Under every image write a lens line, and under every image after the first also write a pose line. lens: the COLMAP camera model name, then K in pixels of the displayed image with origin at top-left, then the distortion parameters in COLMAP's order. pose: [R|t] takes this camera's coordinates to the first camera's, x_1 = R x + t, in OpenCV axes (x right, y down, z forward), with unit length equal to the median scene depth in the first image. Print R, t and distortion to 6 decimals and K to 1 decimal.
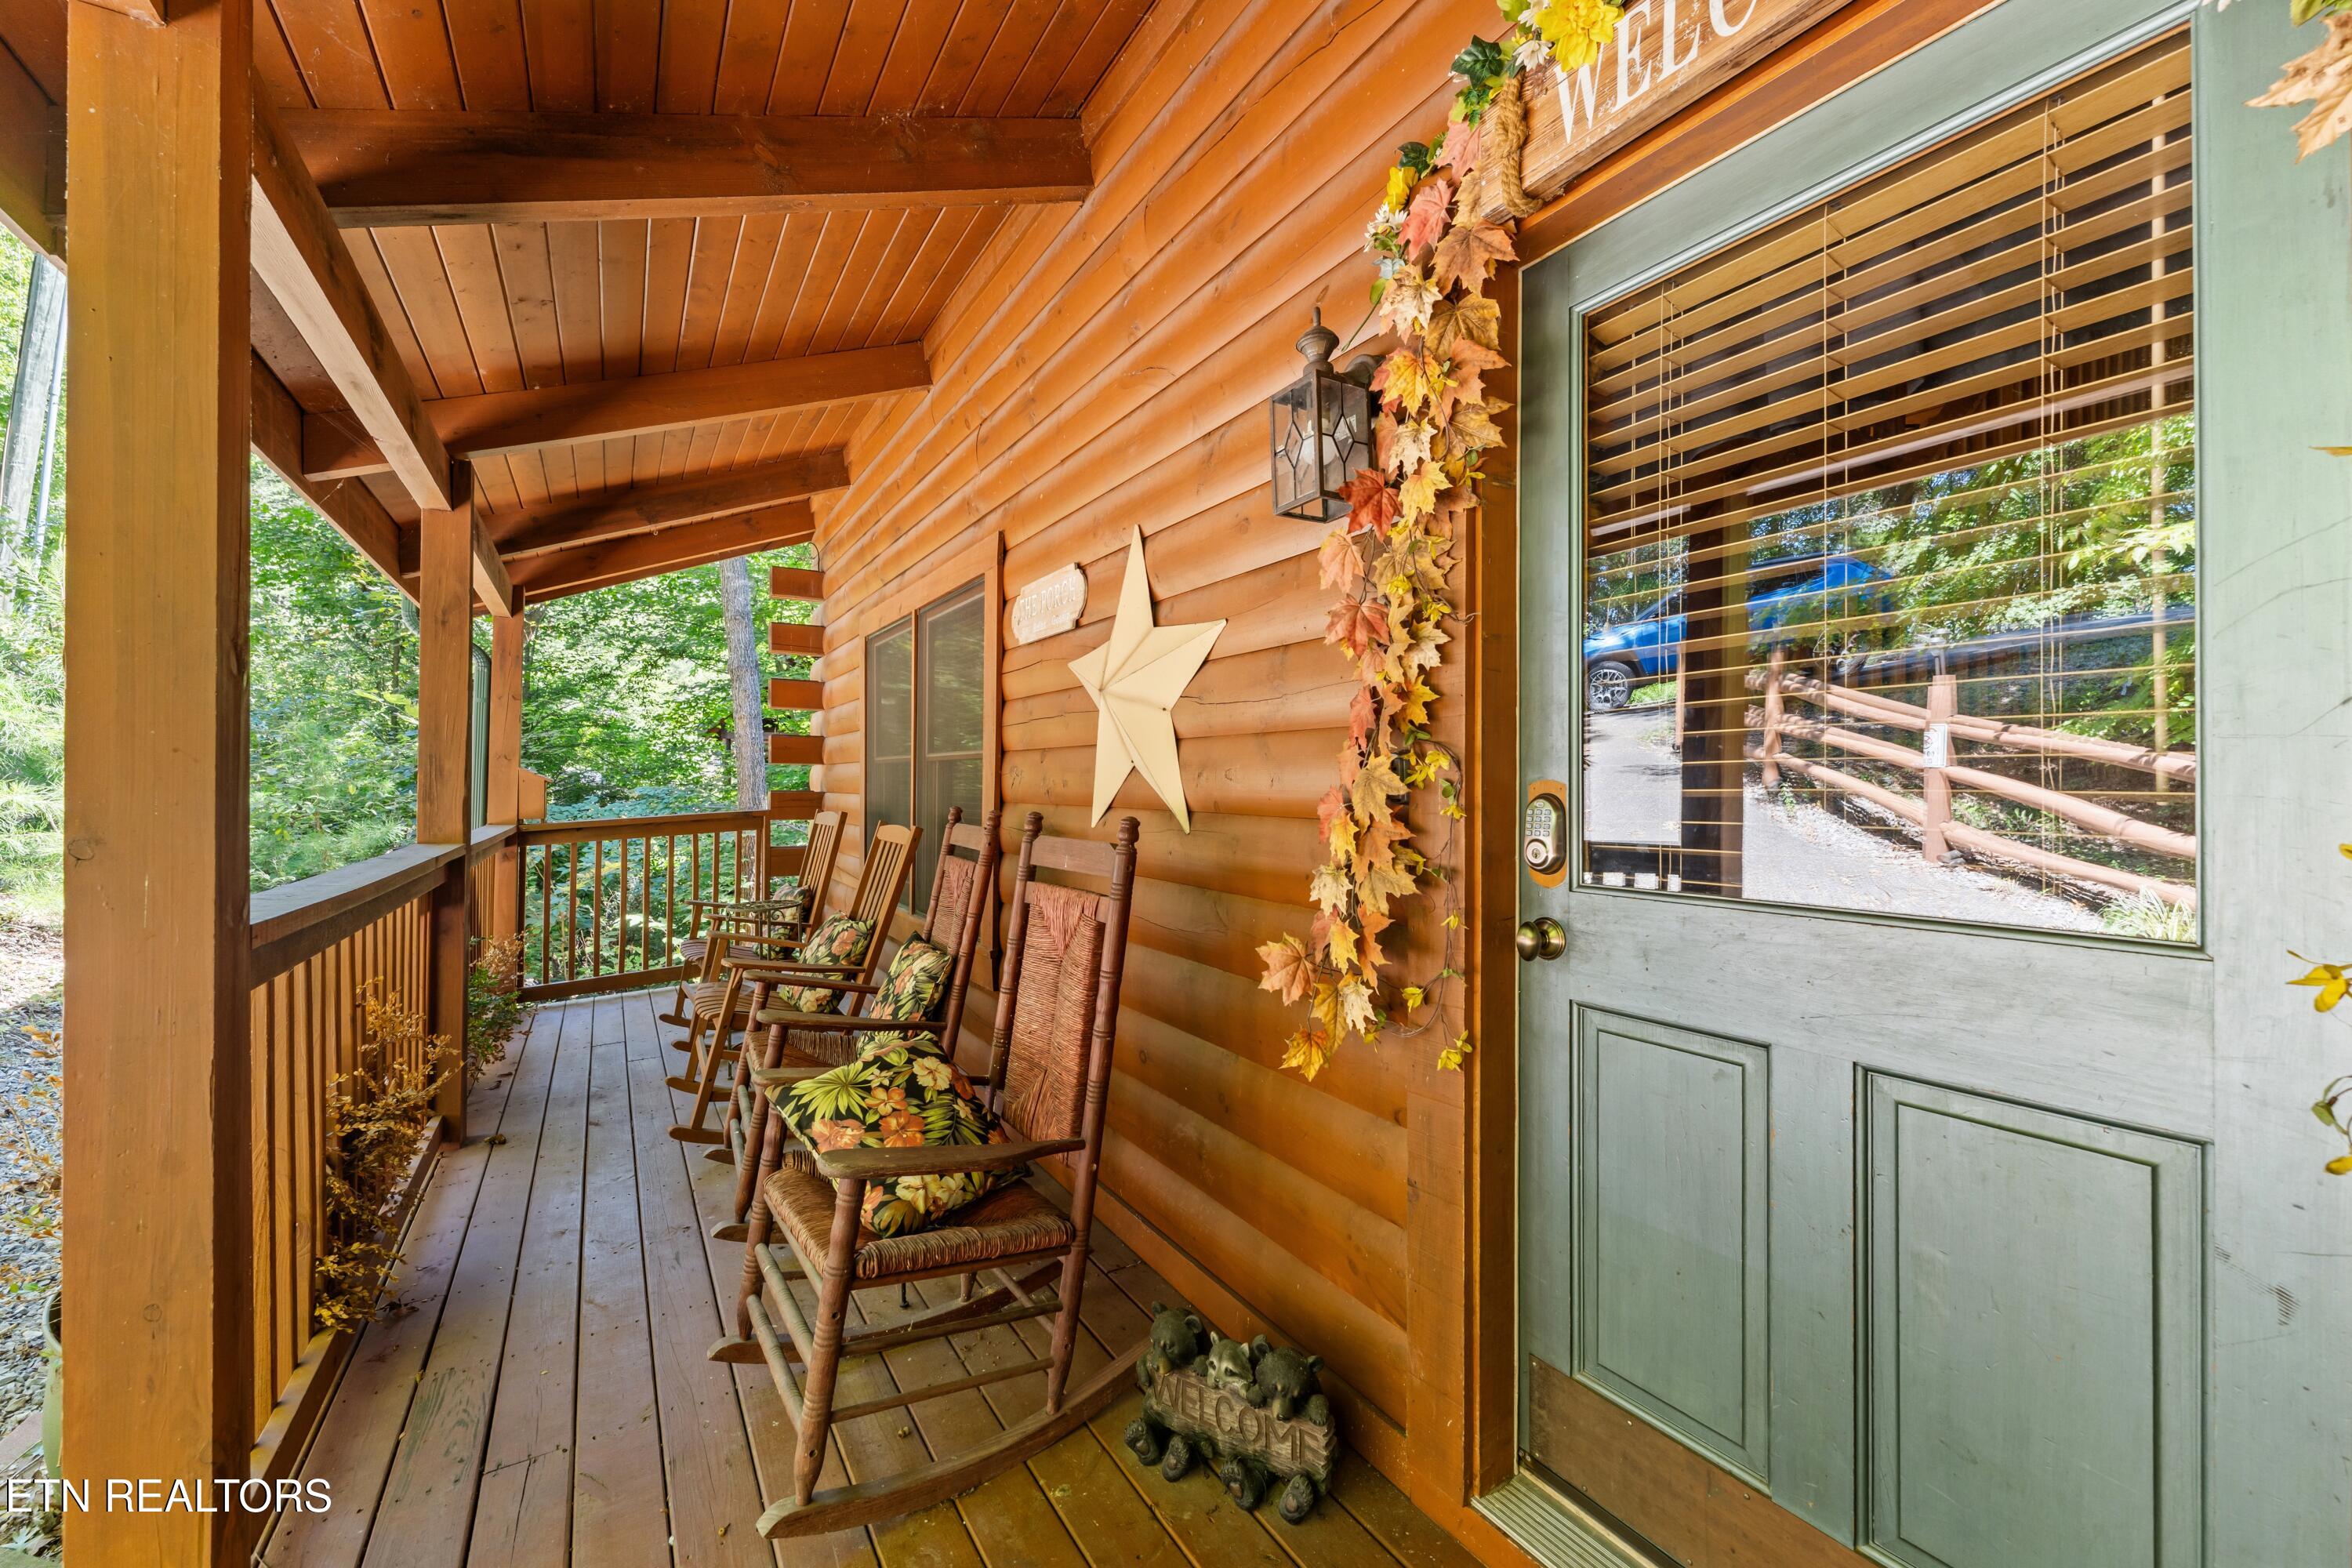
lens RADIAL K [[934.3, 0, 1168.6], [0, 934.3, 778.7], [0, 0, 1]] dist [-0.001436, -0.000220]
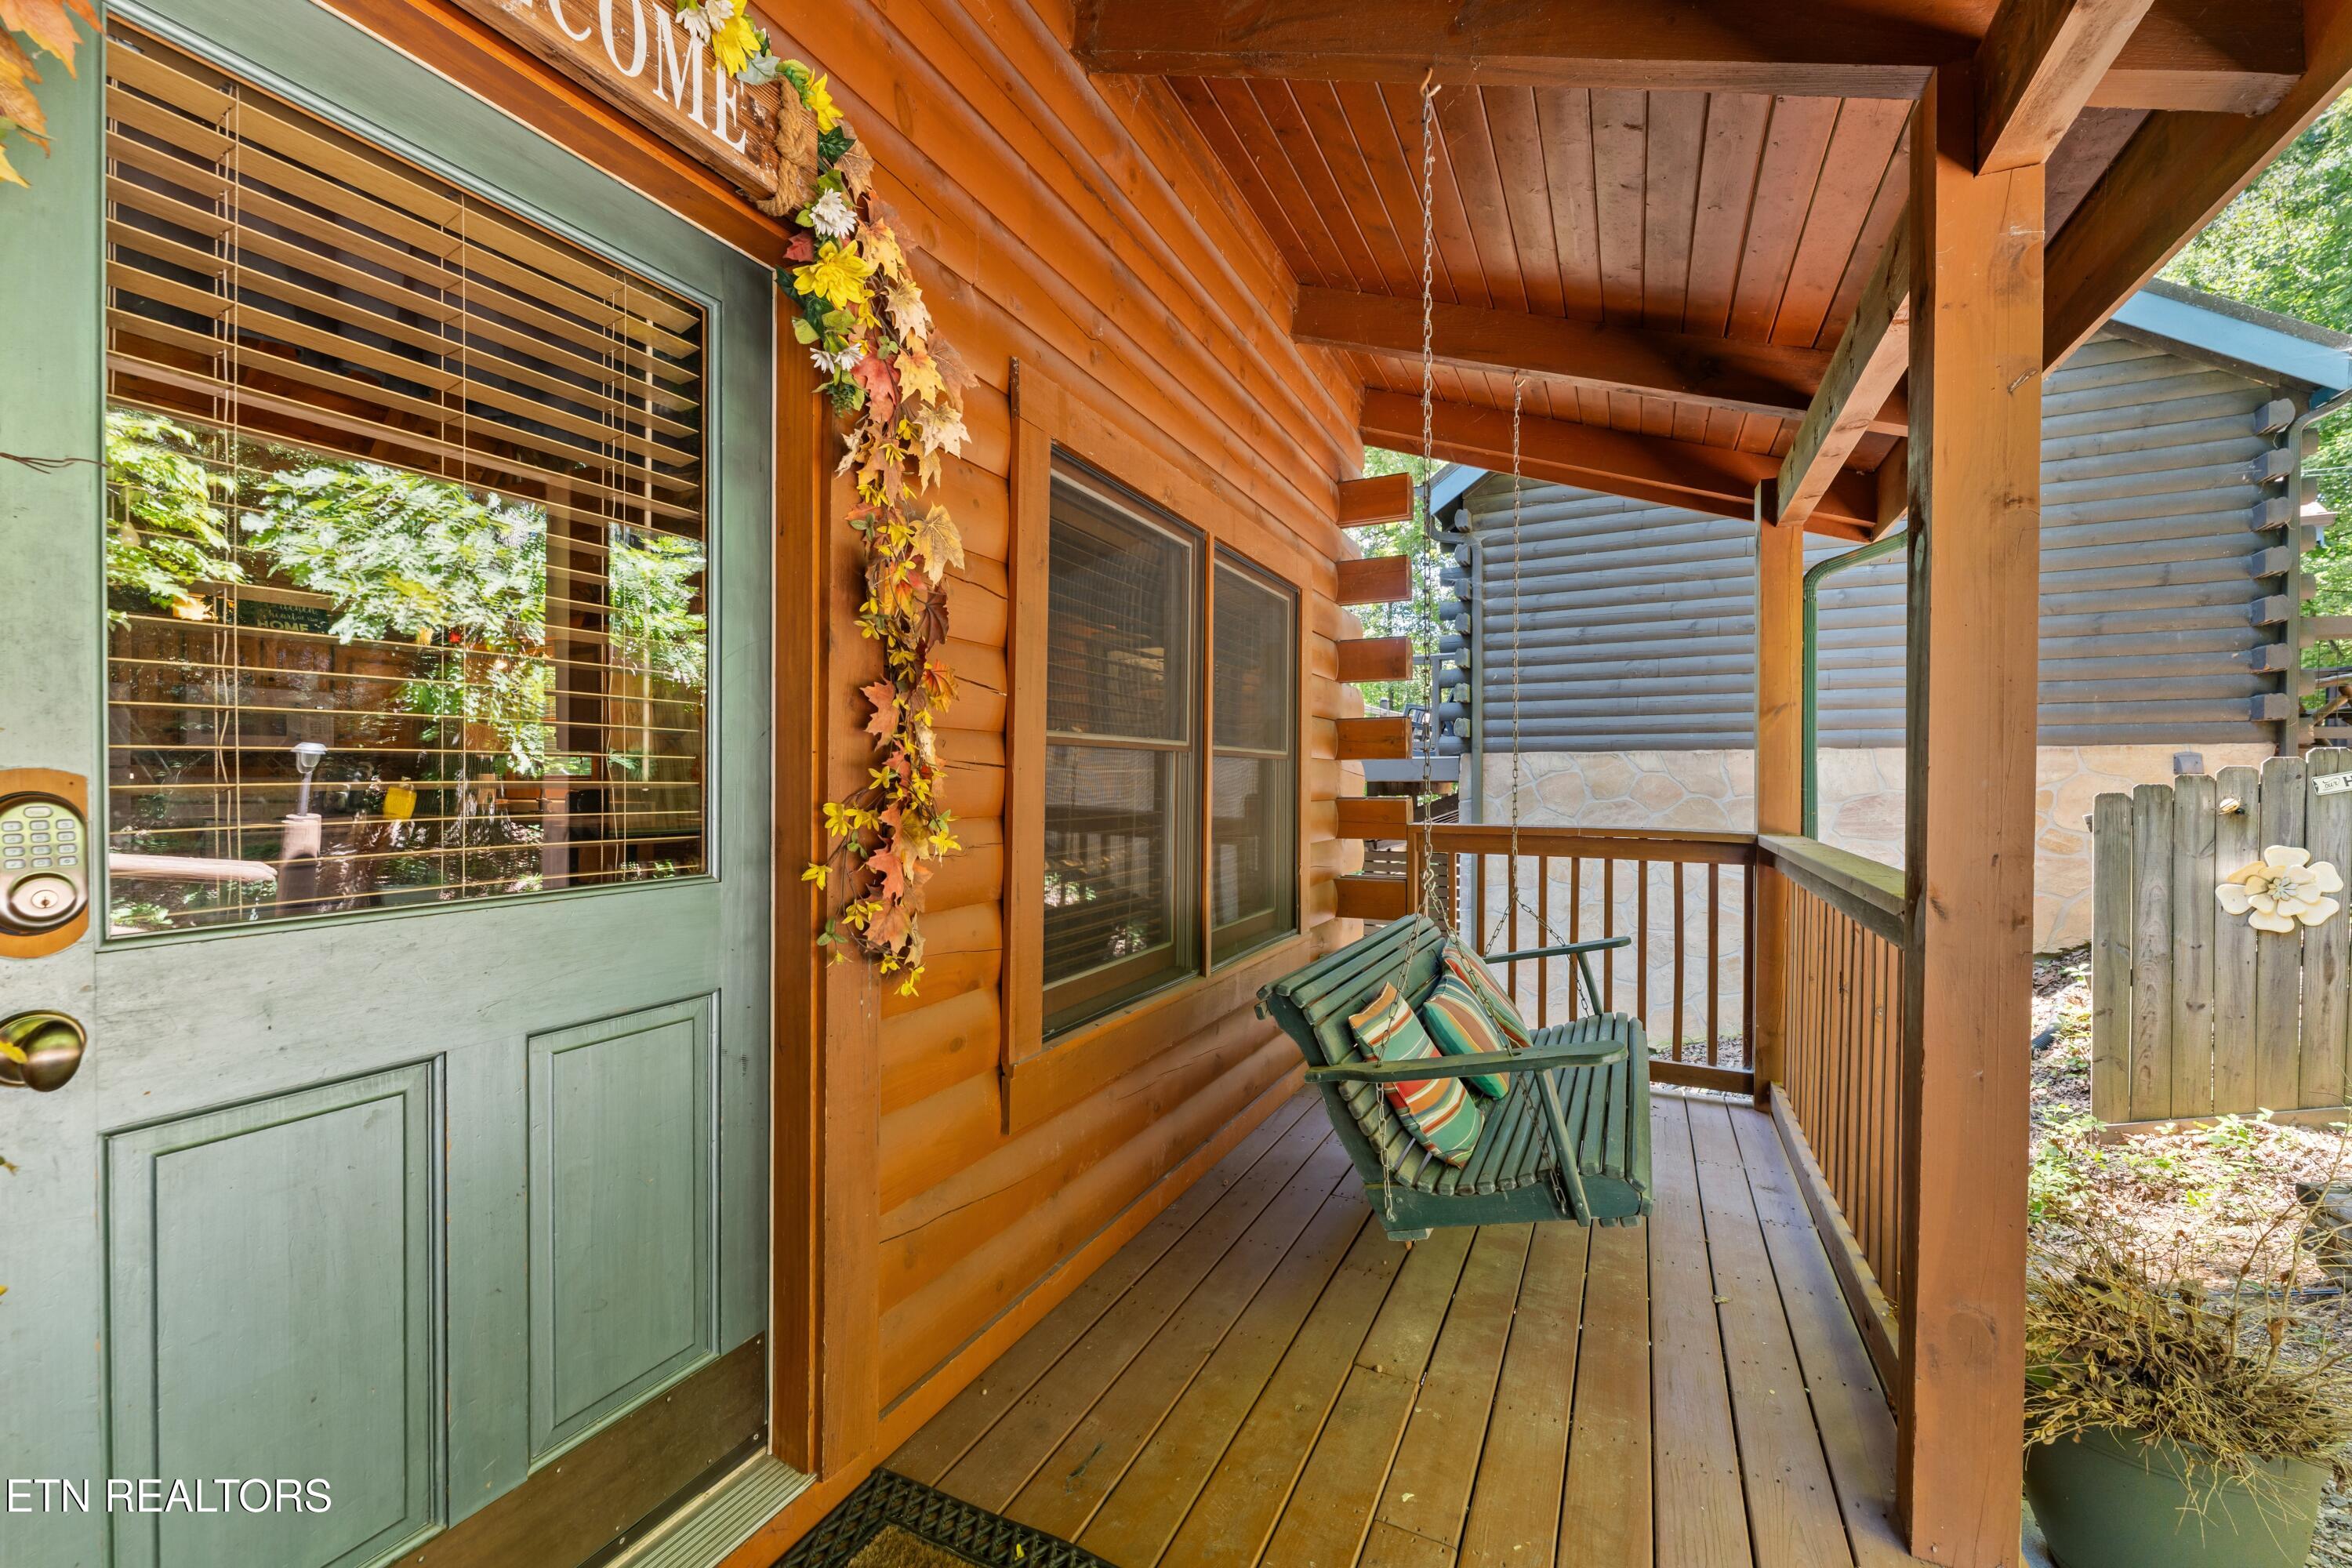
lens RADIAL K [[934.3, 0, 1170.5], [0, 934.3, 788.5], [0, 0, 1]] dist [-0.001436, -0.000220]
pose [[-0.533530, -0.007920, 0.845744, -0.516635], [-0.003378, 0.999968, 0.007233, 0.008463], [-0.845775, 0.001002, -0.533539, 0.843652]]
